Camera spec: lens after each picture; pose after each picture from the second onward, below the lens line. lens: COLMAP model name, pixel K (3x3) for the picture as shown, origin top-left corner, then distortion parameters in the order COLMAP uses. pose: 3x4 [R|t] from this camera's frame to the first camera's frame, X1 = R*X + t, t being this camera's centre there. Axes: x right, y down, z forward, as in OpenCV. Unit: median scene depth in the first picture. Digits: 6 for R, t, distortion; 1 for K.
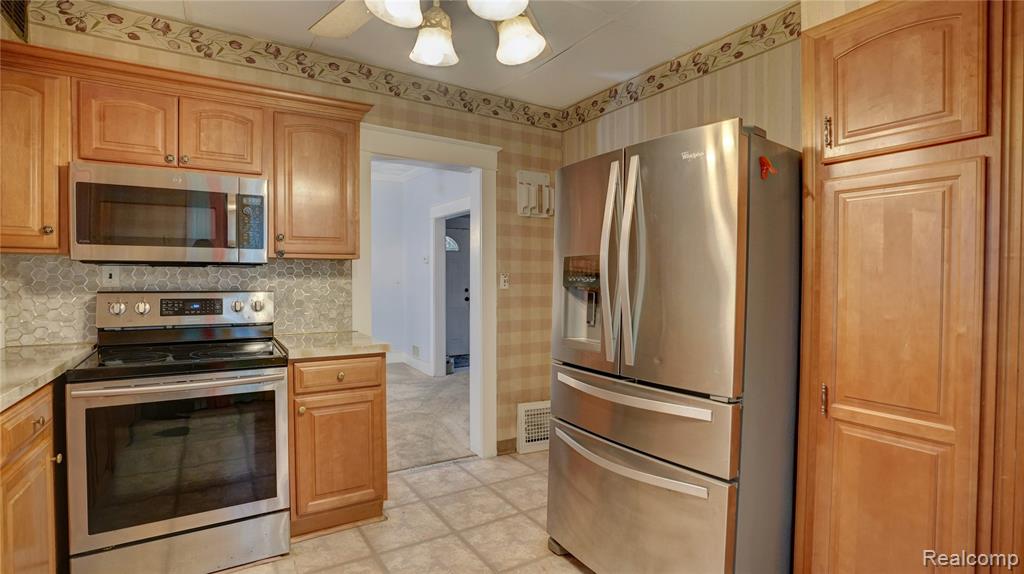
lens RADIAL K [[485.2, 0, 519.9], [0, 485.2, 291.0], [0, 0, 1]] dist [-0.075132, 0.031868]
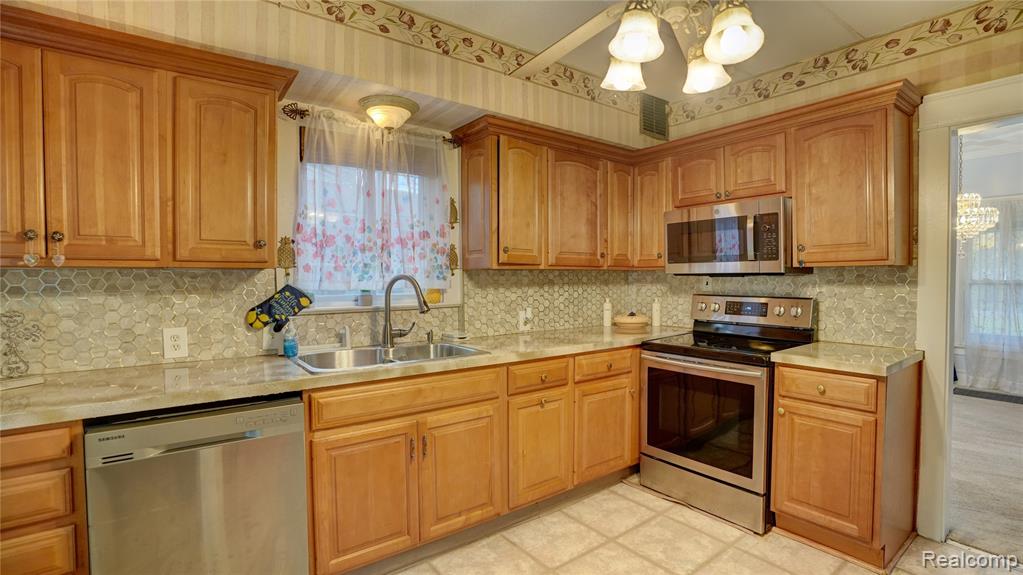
lens RADIAL K [[484.7, 0, 519.4], [0, 484.7, 291.5], [0, 0, 1]] dist [-0.075132, 0.031868]
pose [[0.071472, 0.025672, -0.997112, 0.492651], [-0.019659, 0.999511, 0.024324, -0.028688], [0.997249, 0.017864, 0.071942, 0.301727]]
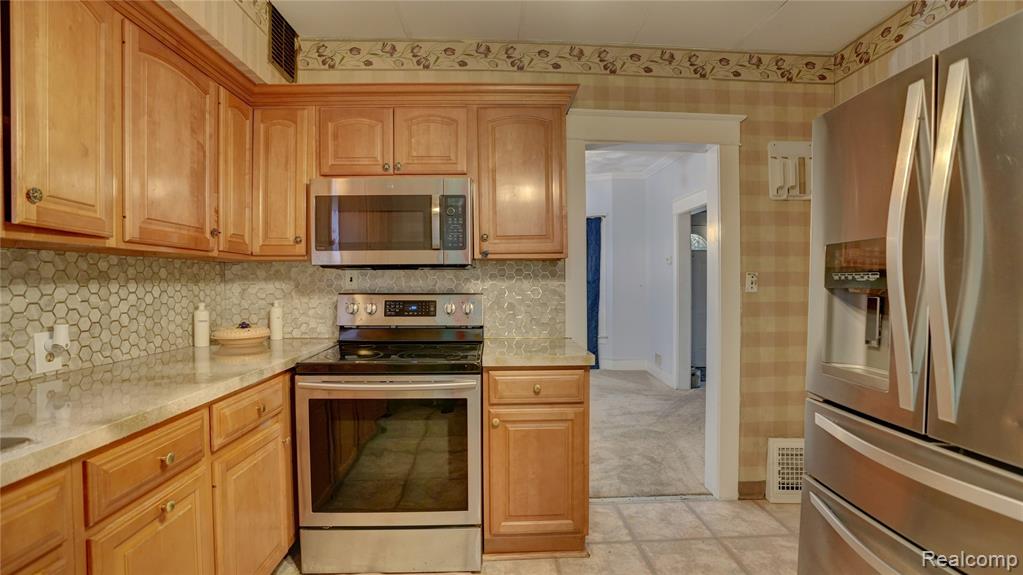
lens RADIAL K [[484.7, 0, 519.4], [0, 484.7, 291.5], [0, 0, 1]] dist [-0.075132, 0.031868]
pose [[0.864578, 0.001936, -0.502495, 0.046978], [-0.005147, 0.999974, -0.005003, 0.000751], [0.502472, 0.006912, 0.864566, 0.190968]]
